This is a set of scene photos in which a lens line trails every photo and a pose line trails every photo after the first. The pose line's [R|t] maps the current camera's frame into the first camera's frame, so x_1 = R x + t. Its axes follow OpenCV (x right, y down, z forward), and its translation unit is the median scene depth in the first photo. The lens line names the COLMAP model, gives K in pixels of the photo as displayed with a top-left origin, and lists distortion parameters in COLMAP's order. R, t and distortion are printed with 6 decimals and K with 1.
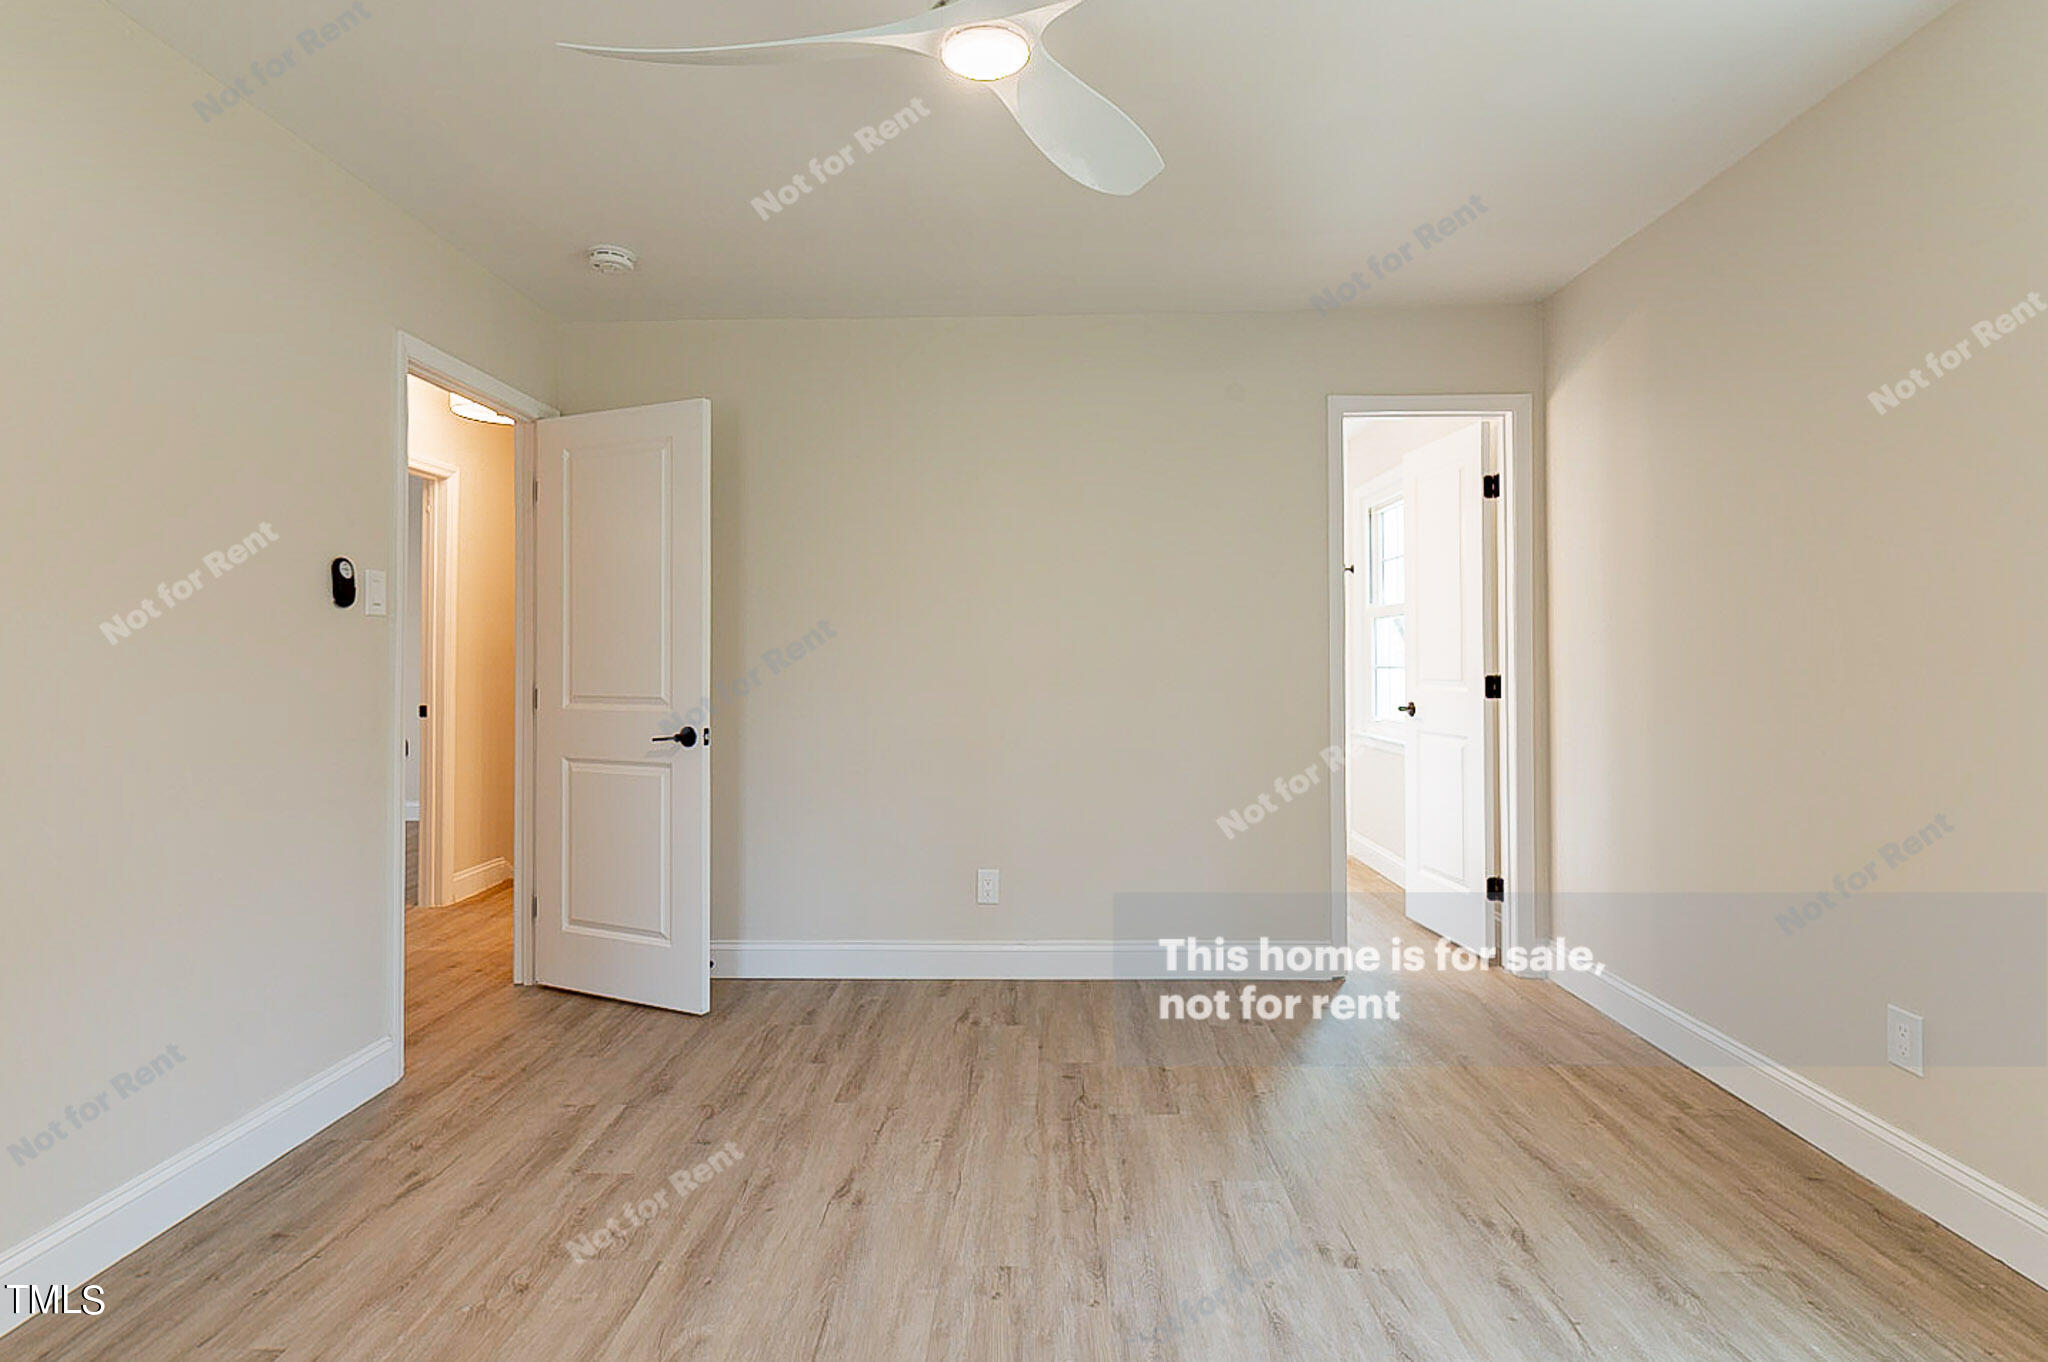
lens RADIAL K [[951.0, 0, 1009.3], [0, 951.0, 666.4], [0, 0, 1]] dist [0.004727, 0.000047]
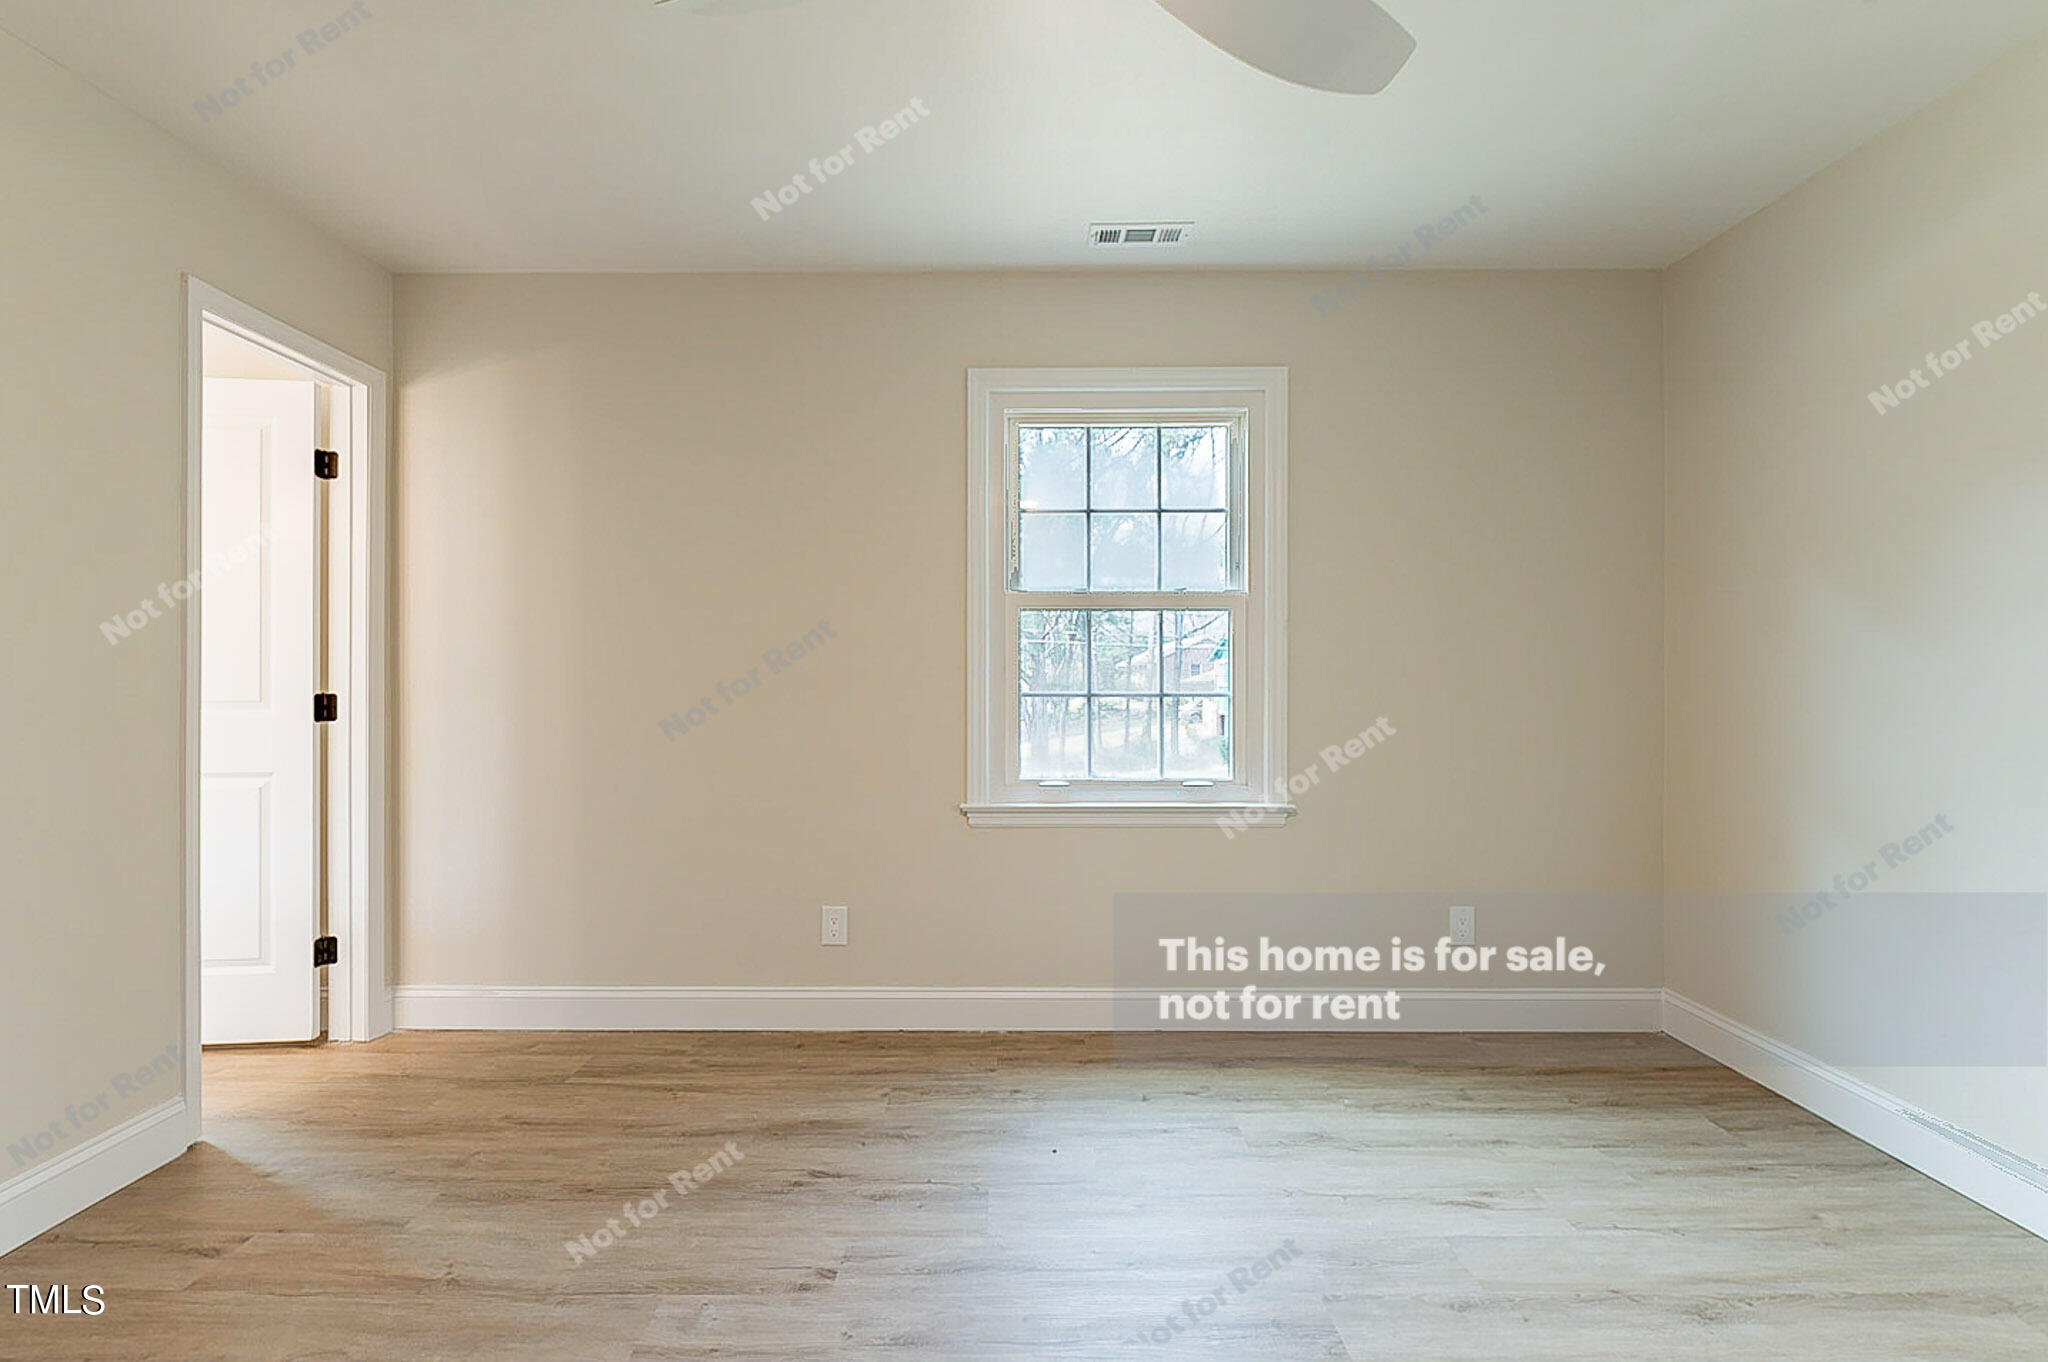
lens RADIAL K [[951.0, 0, 1005.4], [0, 951.0, 681.8], [0, 0, 1]] dist [0.004727, 0.000047]
pose [[-0.011621, 0.001507, 0.999931, -0.482549], [0.006419, 0.999978, -0.001432, 0.007011], [-0.999912, 0.006402, -0.011631, 0.619060]]
